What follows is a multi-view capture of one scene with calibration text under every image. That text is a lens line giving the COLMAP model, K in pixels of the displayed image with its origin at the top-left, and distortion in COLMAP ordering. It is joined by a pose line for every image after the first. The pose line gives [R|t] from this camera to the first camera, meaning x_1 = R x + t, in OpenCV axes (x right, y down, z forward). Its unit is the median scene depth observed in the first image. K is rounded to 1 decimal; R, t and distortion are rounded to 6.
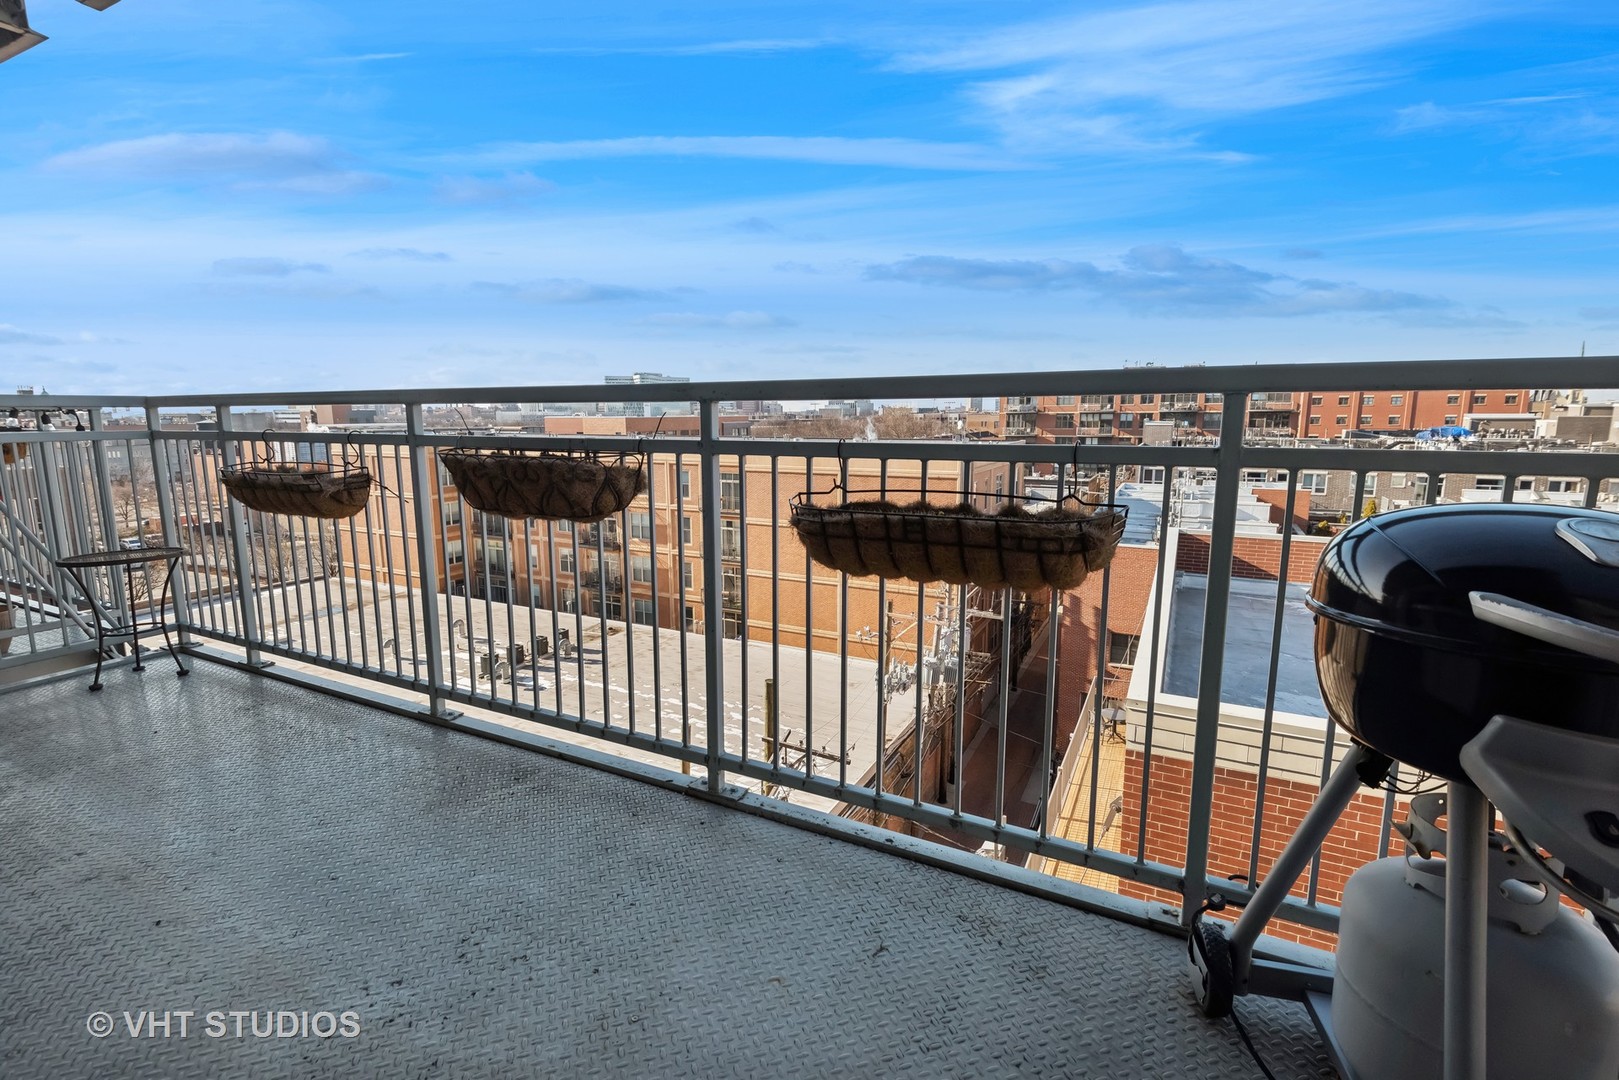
lens RADIAL K [[751.5, 0, 808.6], [0, 751.5, 523.3], [0, 0, 1]] dist [0.001063, 0.000431]
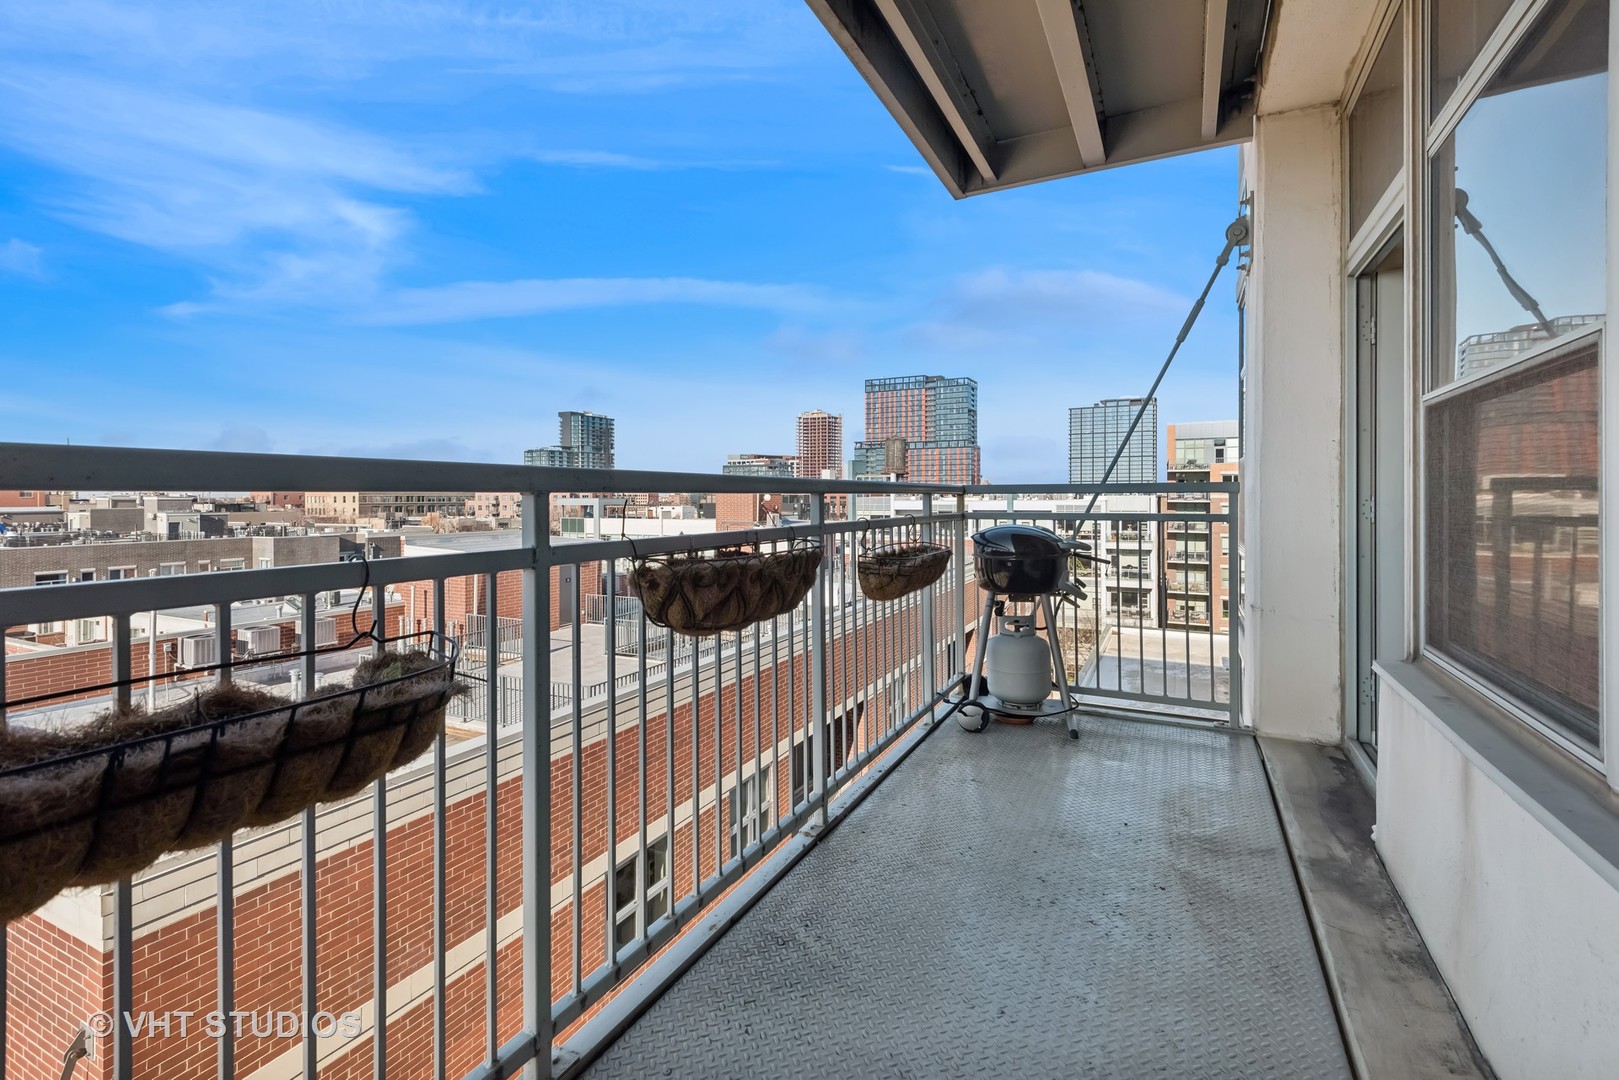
lens RADIAL K [[743.0, 0, 810.0], [0, 743.0, 496.9], [0, 0, 1]] dist [0.001449, 0.000268]
pose [[-0.018864, -0.003273, 0.999817, -1.135726], [0.160476, 0.987020, 0.006259, -0.135827], [-0.986859, 0.160565, -0.018094, 0.859188]]
